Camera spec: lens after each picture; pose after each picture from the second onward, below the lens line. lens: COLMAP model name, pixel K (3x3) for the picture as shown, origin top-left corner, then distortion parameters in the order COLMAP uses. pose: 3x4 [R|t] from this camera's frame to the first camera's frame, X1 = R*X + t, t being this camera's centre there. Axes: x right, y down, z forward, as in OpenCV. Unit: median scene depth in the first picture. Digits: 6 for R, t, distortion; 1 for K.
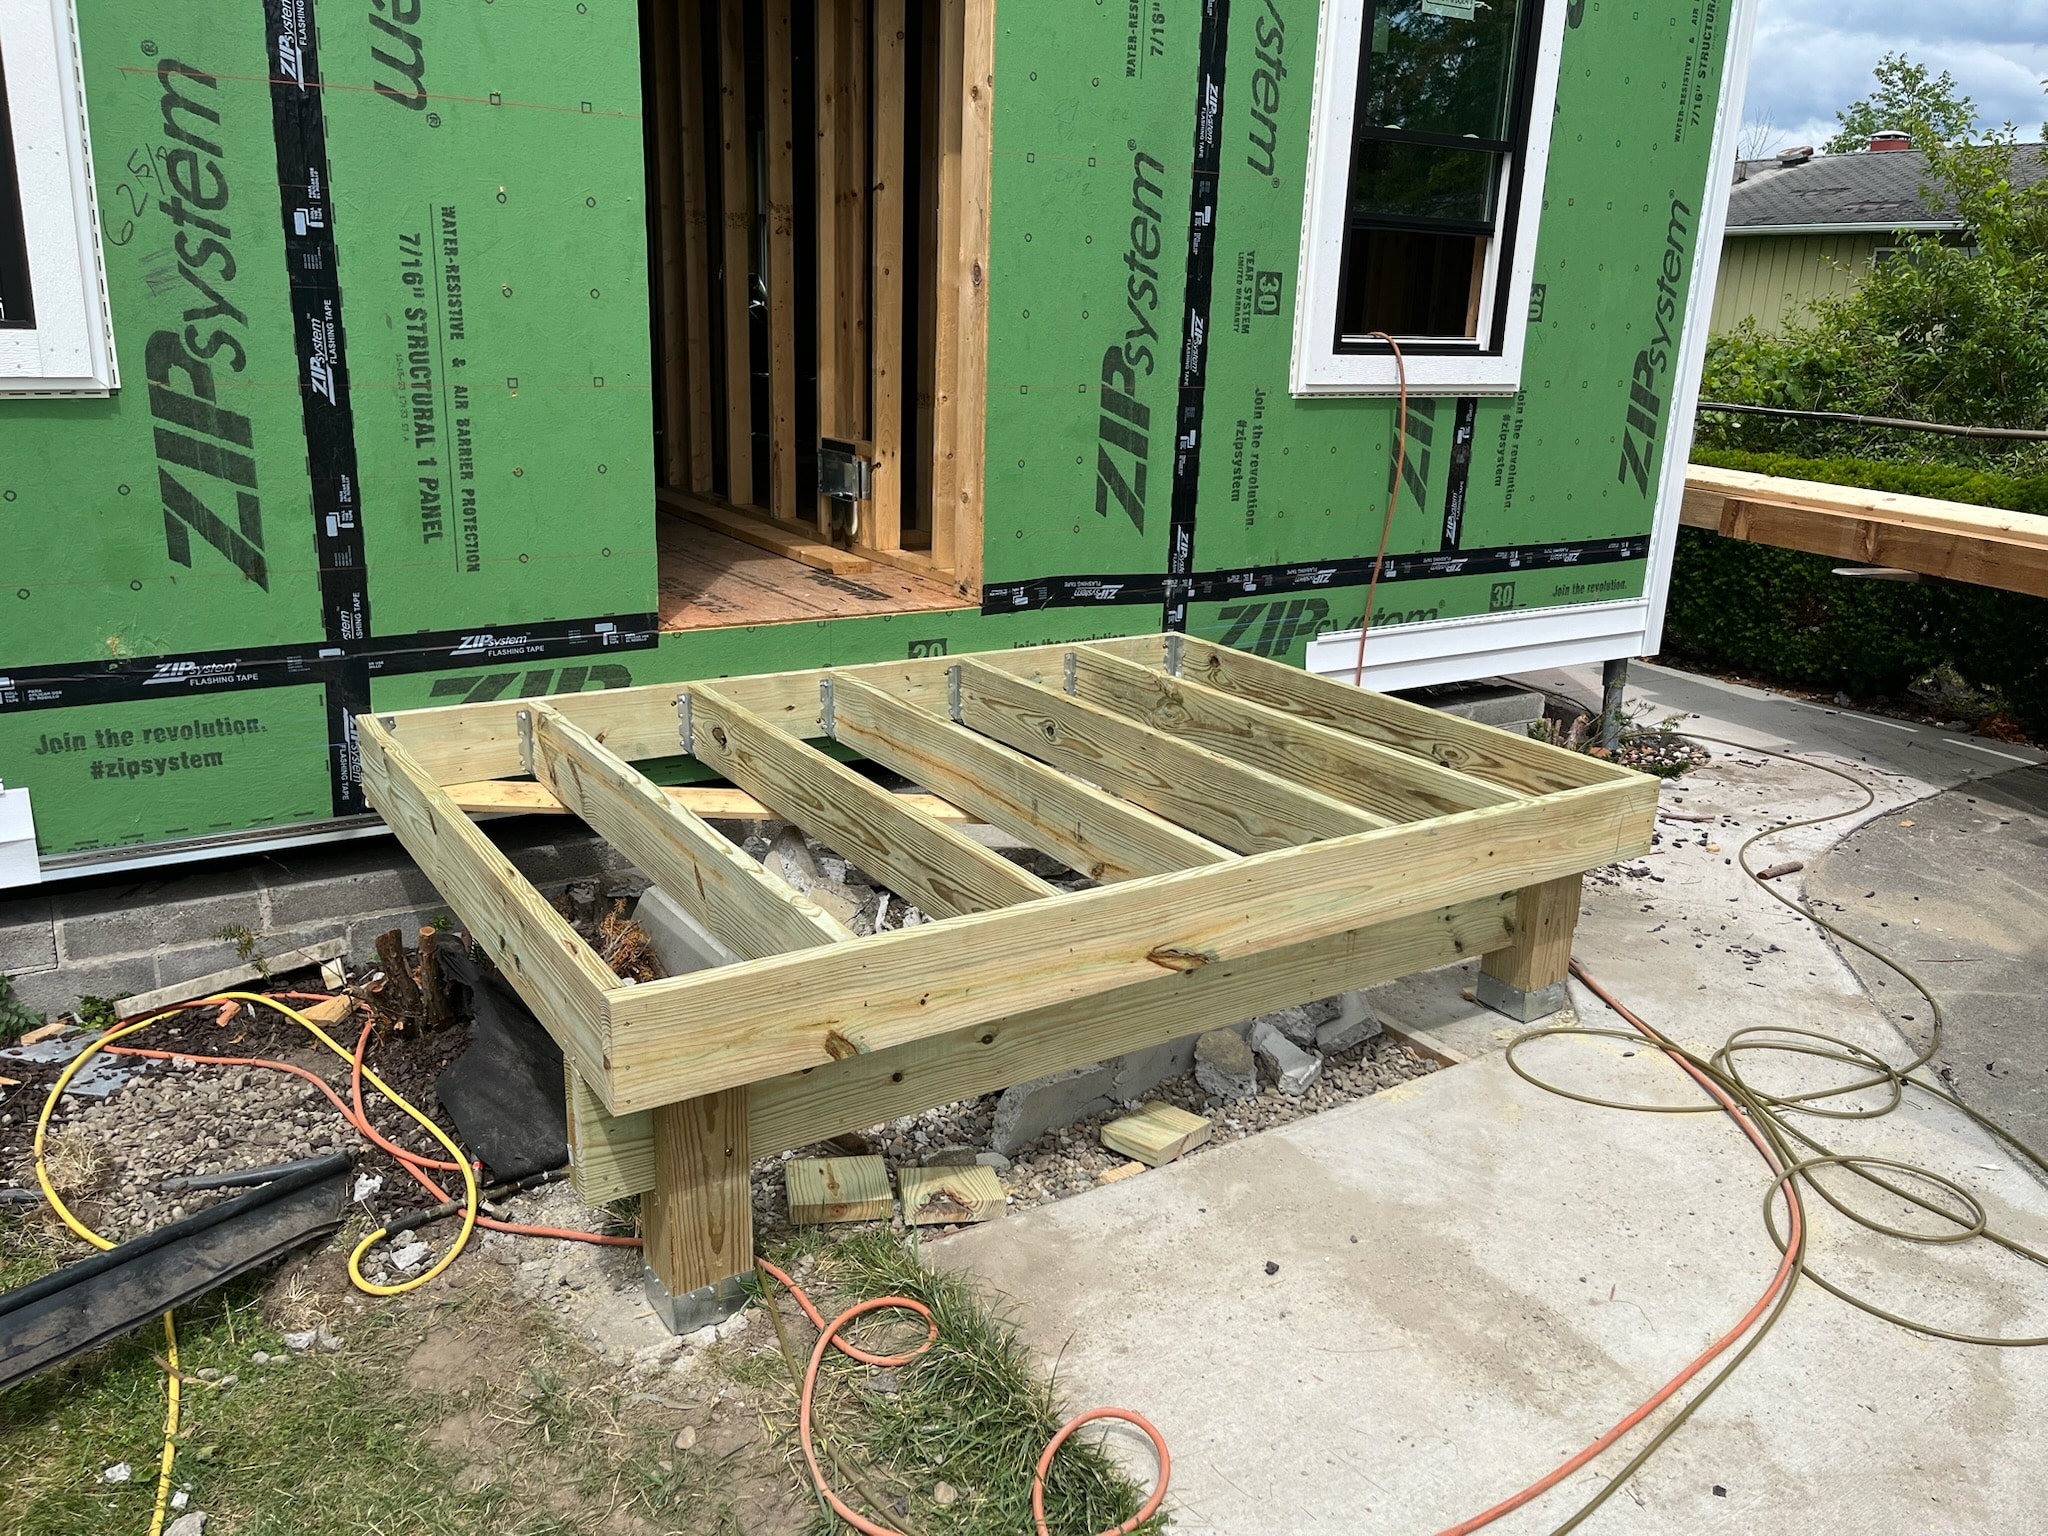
lens RADIAL K [[1579.9, 0, 1024.0], [0, 1579.9, 768.0], [0, 0, 1]] dist [0.053817, -0.059400]
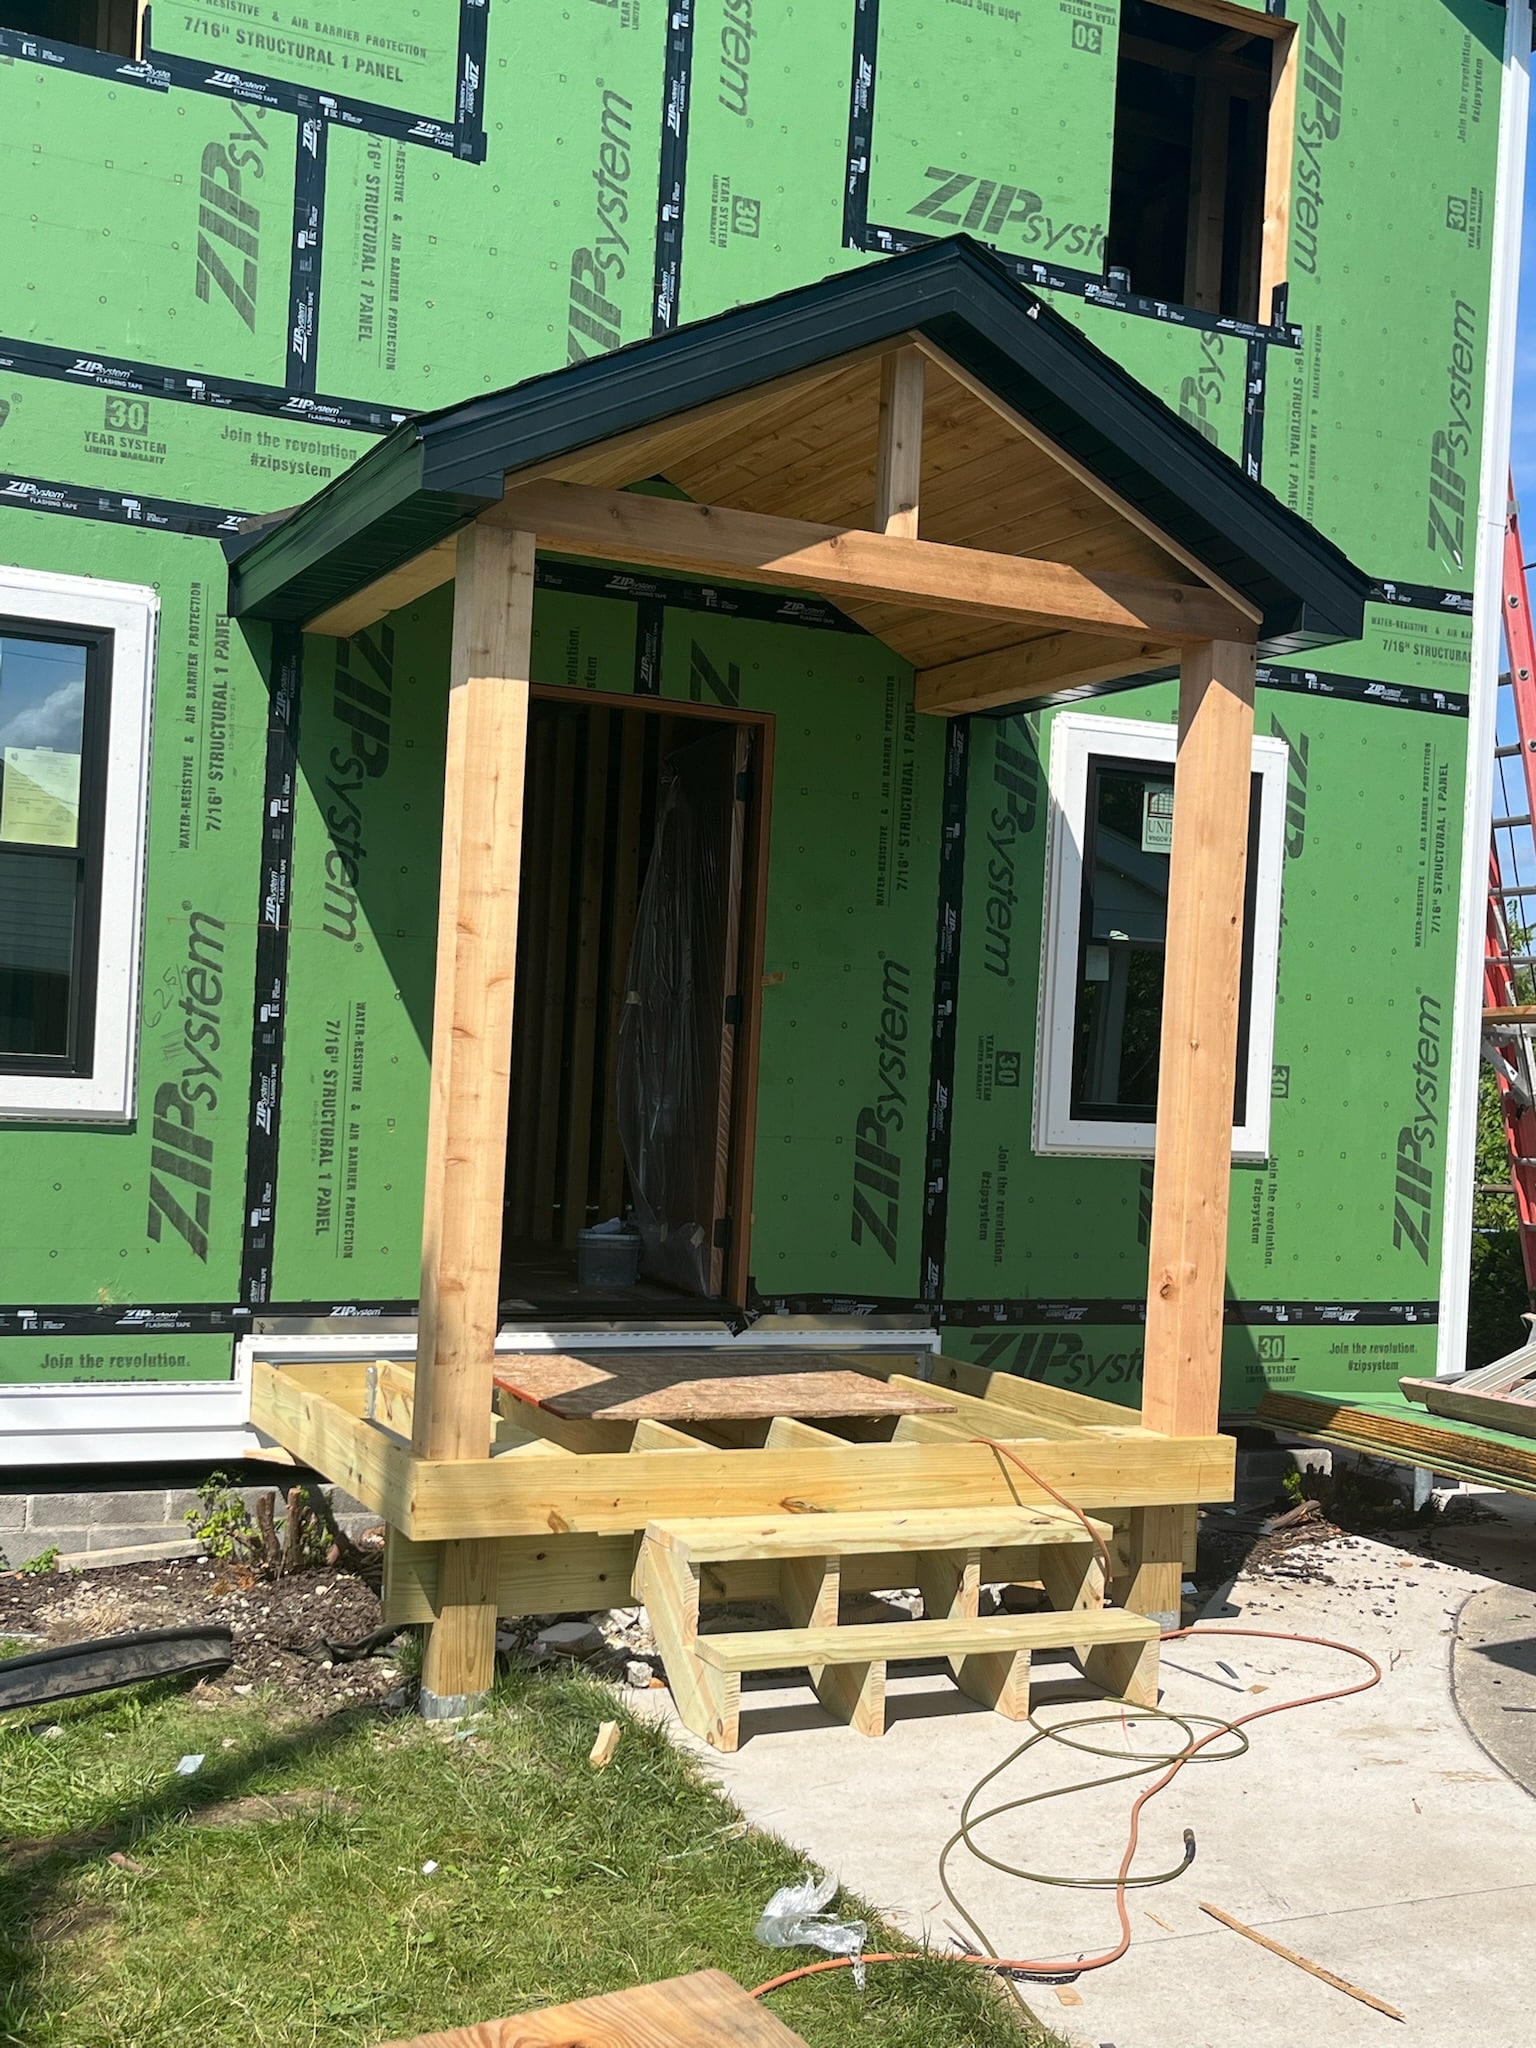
lens RADIAL K [[2448.0, 0, 768.0], [0, 2448.0, 1024.0], [0, 0, 1]] dist [0.084609, -0.009608]
pose [[0.990637, 0.011015, -0.136077, 0.290643], [-0.052065, 0.951893, -0.301975, 0.301676], [0.126205, 0.306233, 0.943554, -0.990455]]
